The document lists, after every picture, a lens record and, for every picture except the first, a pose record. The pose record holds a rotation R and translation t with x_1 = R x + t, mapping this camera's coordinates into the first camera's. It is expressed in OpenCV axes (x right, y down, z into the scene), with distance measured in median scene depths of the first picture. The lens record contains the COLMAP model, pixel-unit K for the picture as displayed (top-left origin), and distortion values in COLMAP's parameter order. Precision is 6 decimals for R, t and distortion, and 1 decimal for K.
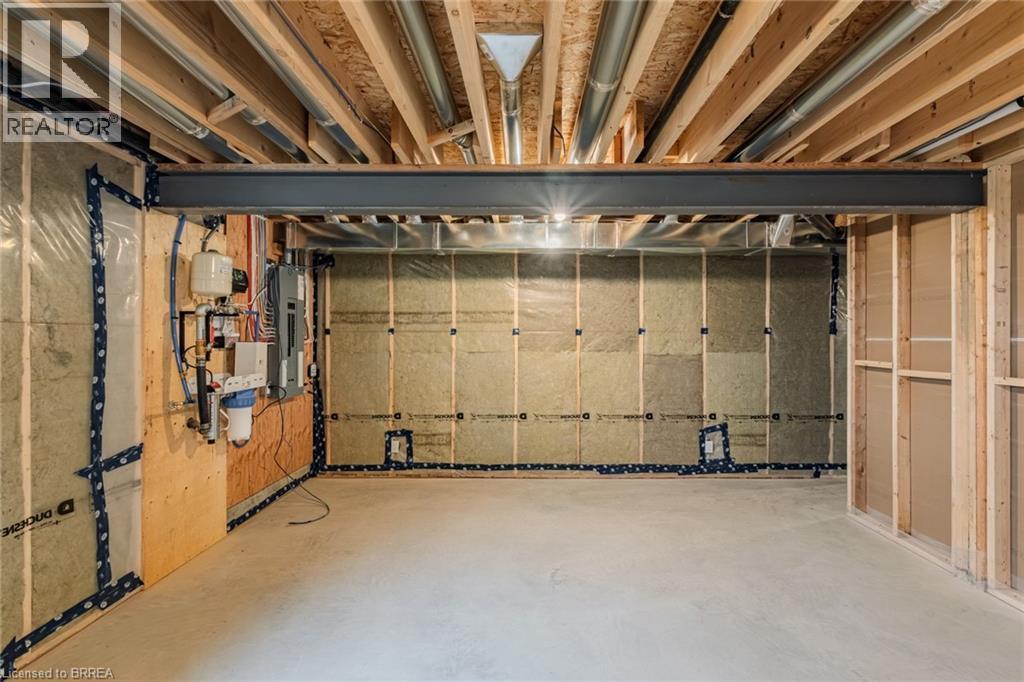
lens RADIAL K [[441.4, 0, 523.1], [0, 441.4, 337.5], [0, 0, 1]] dist [0.008767, -0.006610]
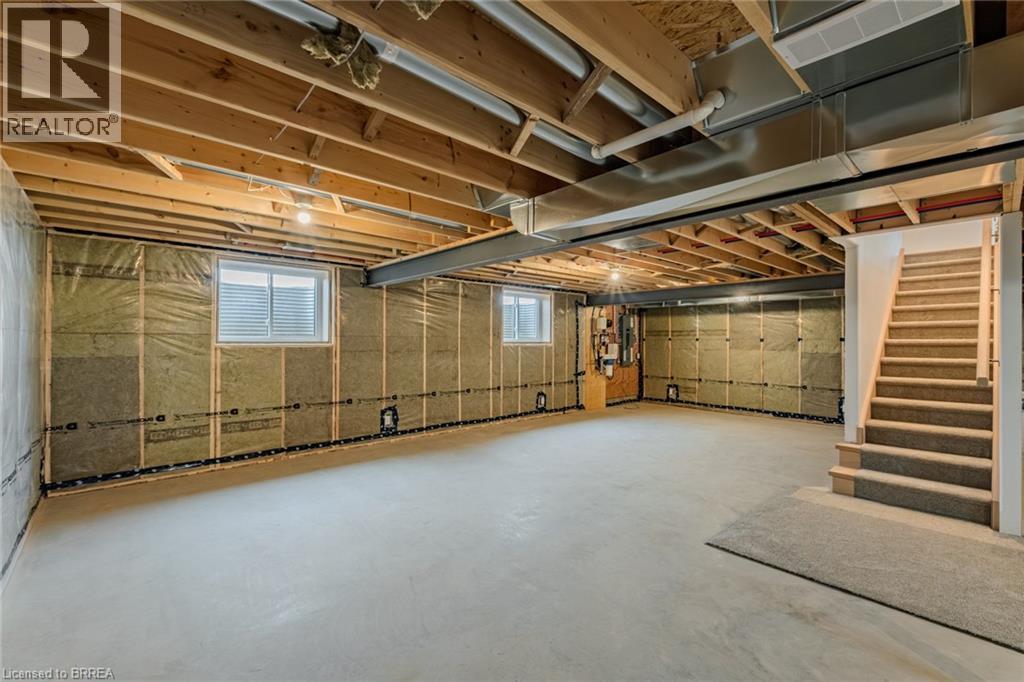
lens RADIAL K [[442.2, 0, 517.3], [0, 442.2, 350.2], [0, 0, 1]] dist [0.003922, 0.000121]
pose [[0.676552, 0.018799, -0.736155, 1.034518], [-0.003672, 0.999748, 0.022155, -0.008754], [0.736385, -0.012286, 0.676451, -1.345519]]
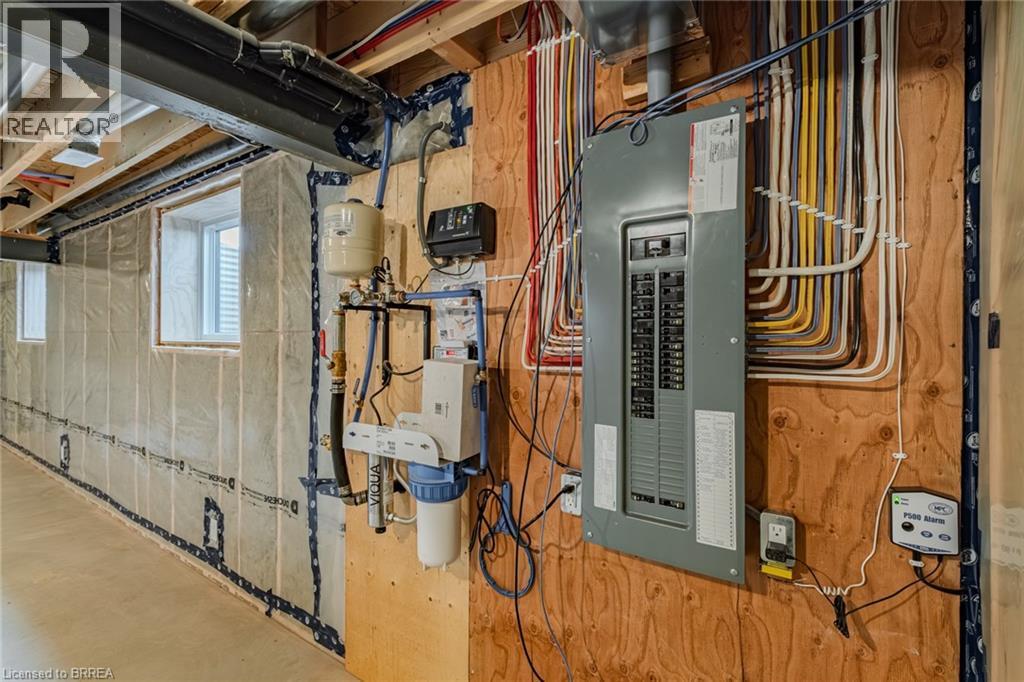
lens RADIAL K [[455.8, 0, 523.9], [0, 455.8, 337.1], [0, 0, 1]] dist [0.003197, -0.000303]
pose [[-0.540336, -0.000874, -0.841449, -0.245429], [-0.005759, 0.999980, 0.002660, -0.014283], [0.841430, 0.006283, -0.540330, 1.201552]]
